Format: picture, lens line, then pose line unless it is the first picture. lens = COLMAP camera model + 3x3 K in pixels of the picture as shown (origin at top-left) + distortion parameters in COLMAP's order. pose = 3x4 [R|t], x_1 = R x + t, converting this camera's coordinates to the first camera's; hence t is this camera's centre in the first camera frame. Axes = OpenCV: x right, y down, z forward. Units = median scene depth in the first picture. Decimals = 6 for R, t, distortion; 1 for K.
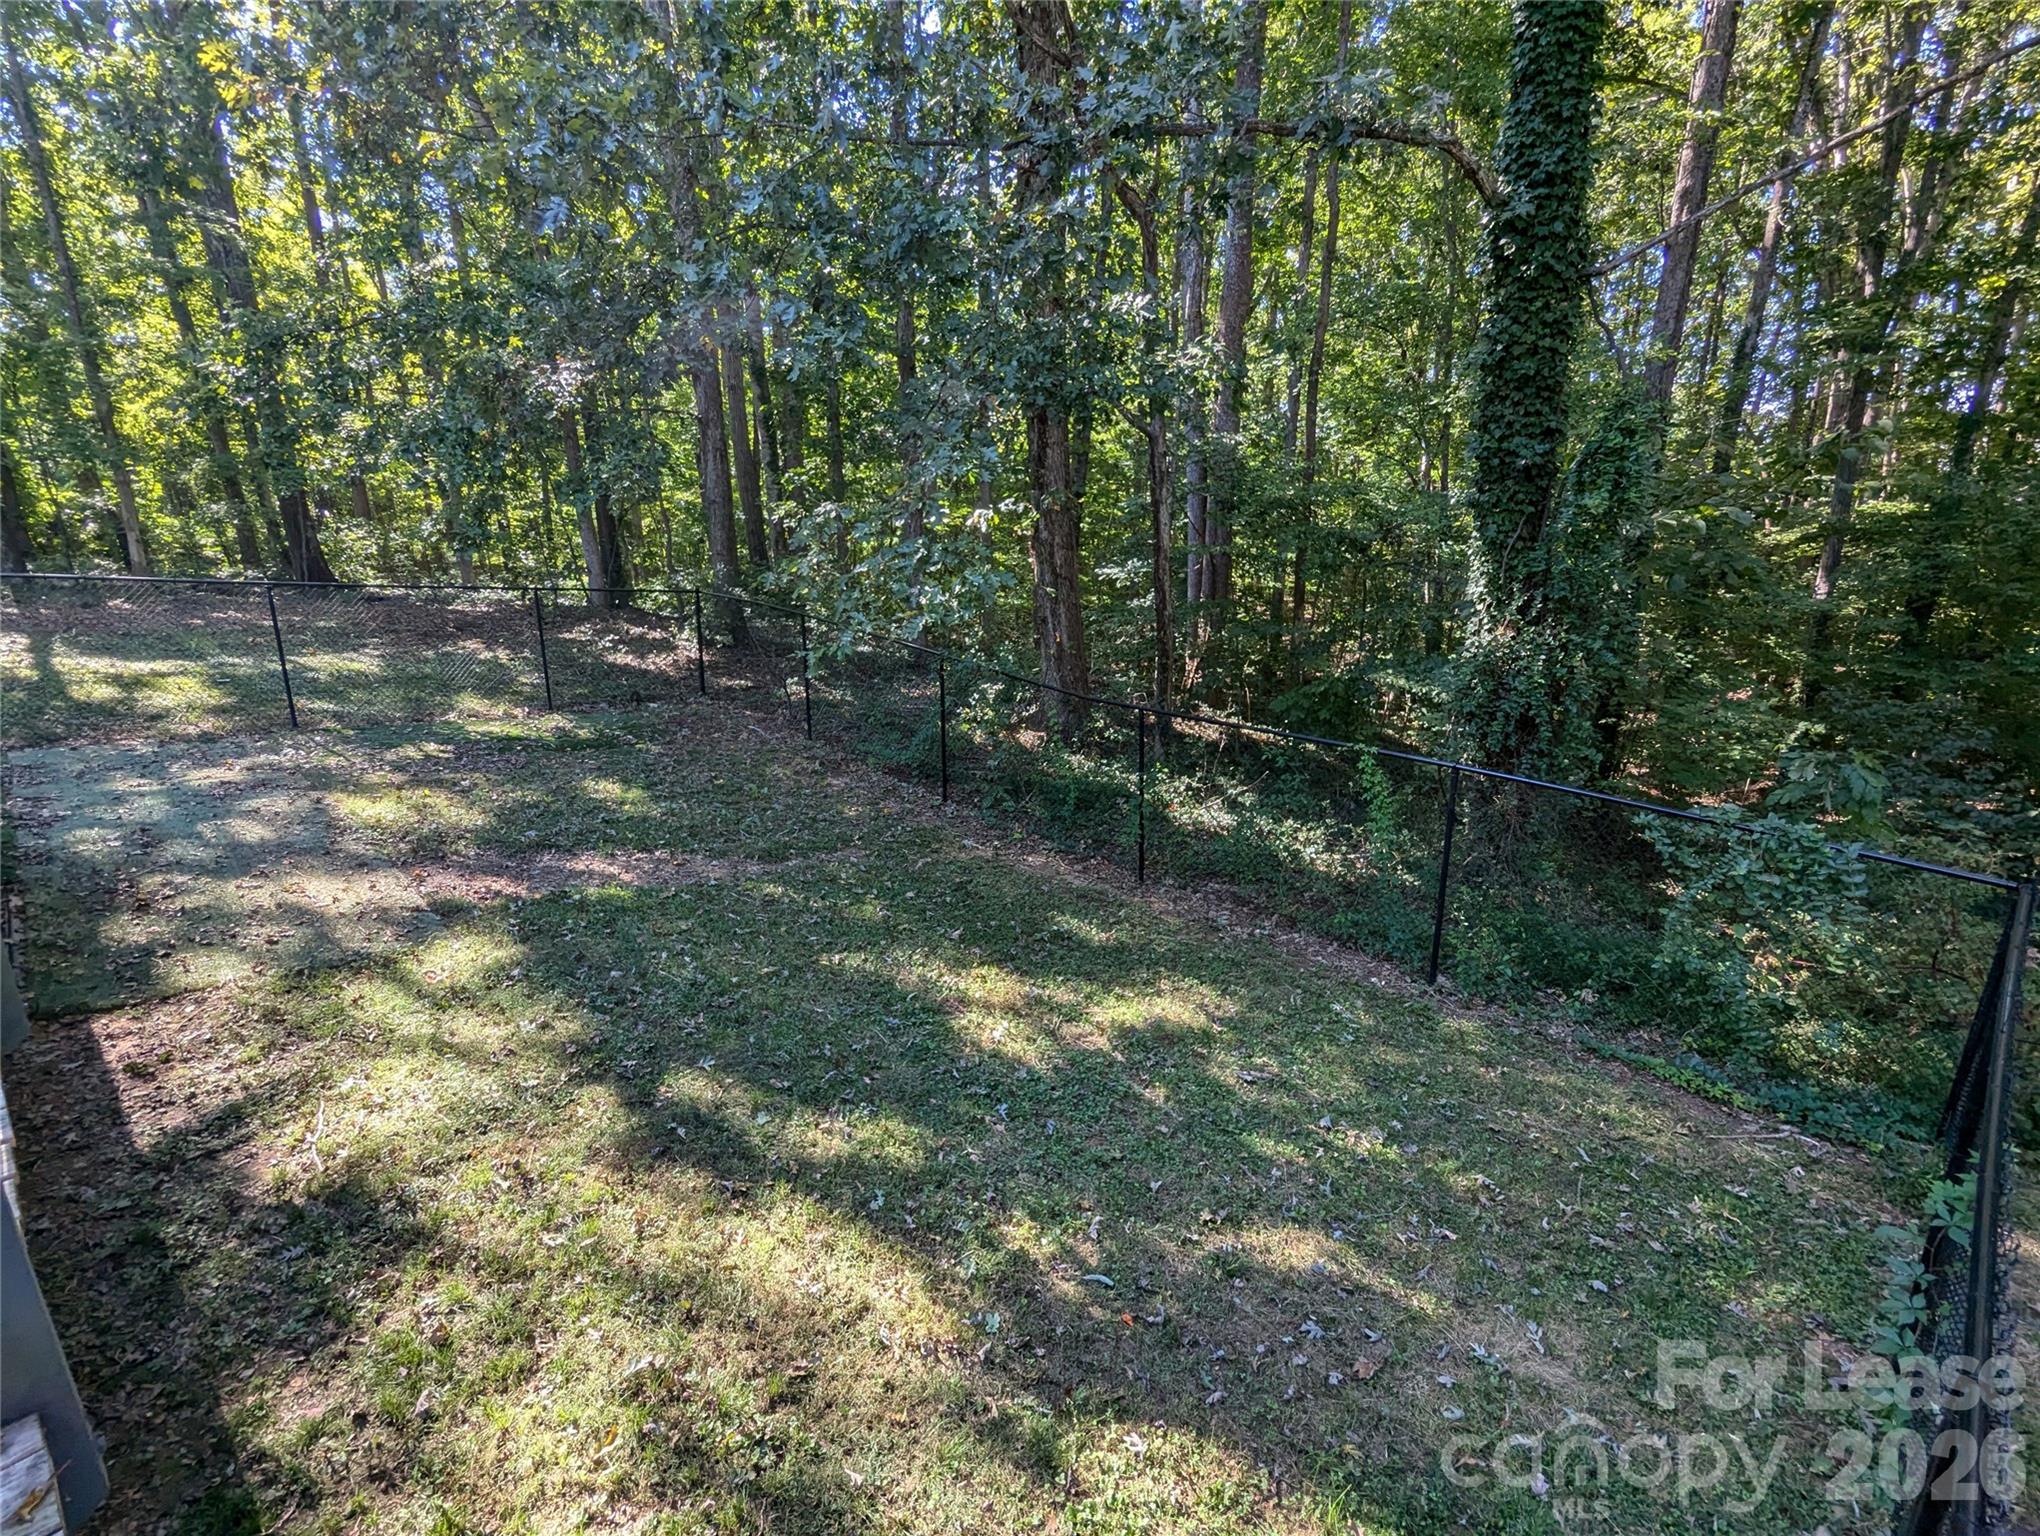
lens RADIAL K [[969.3, 0, 1014.2], [0, 969.3, 769.0], [0, 0, 1]] dist [-0.003013, 0.001118]
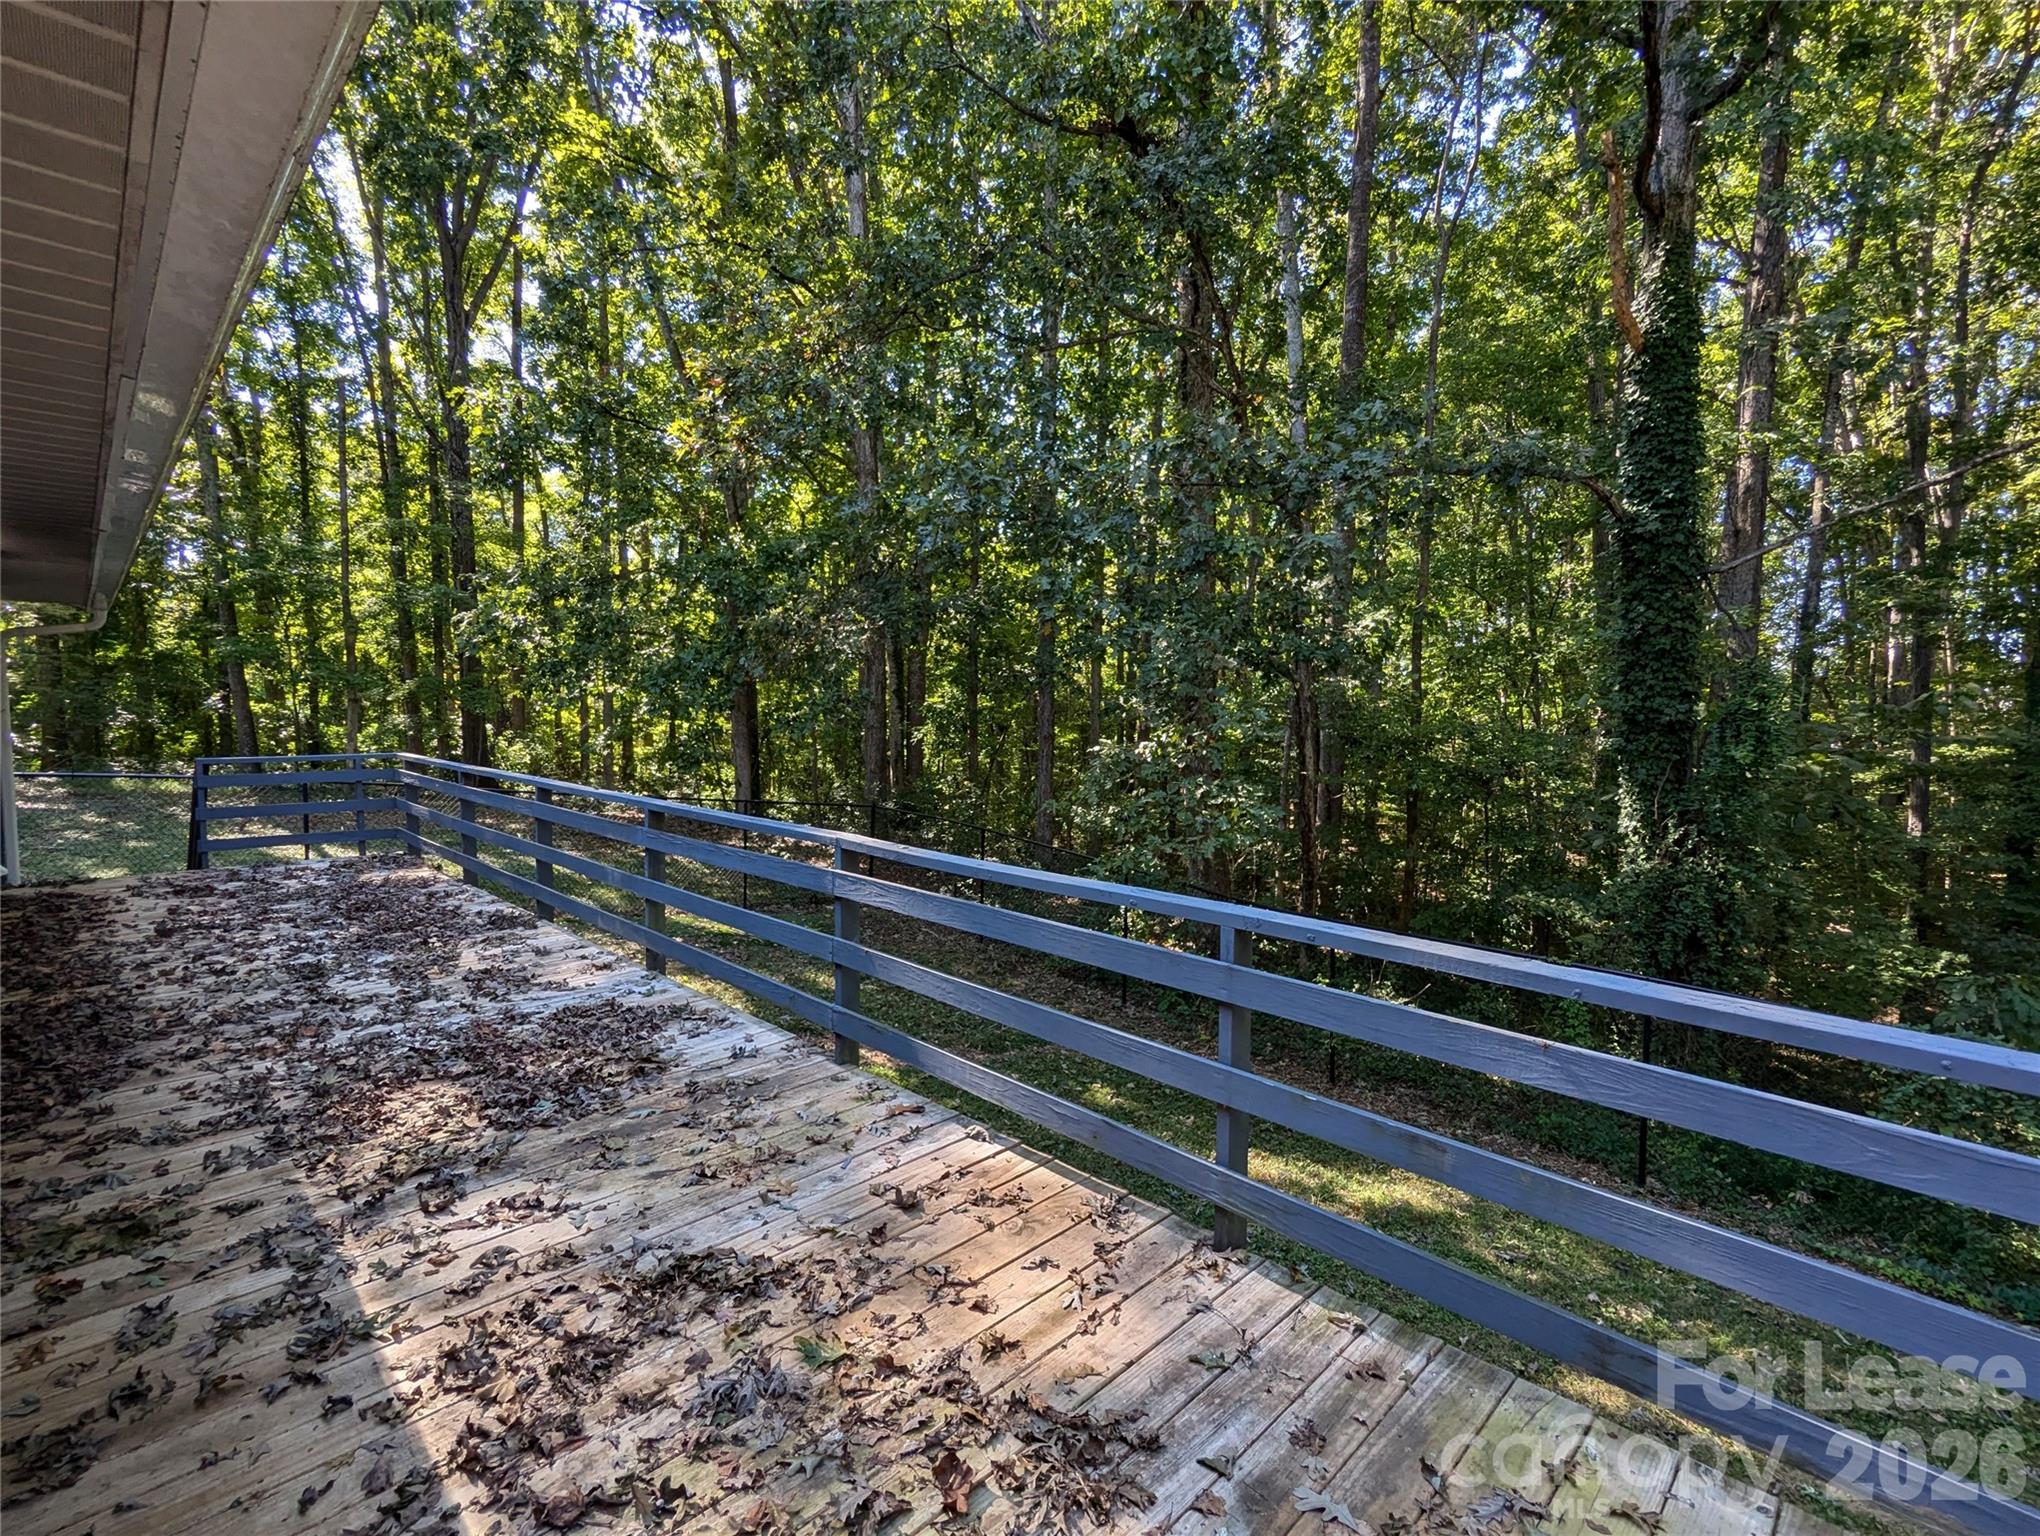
lens RADIAL K [[969.3, 0, 1014.2], [0, 969.3, 769.0], [0, 0, 1]] dist [-0.003013, 0.001118]
pose [[0.998584, 0.021723, -0.048560, -0.189256], [-0.031831, 0.975378, -0.218230, 0.023283], [0.042624, 0.219466, 0.974689, -0.153158]]
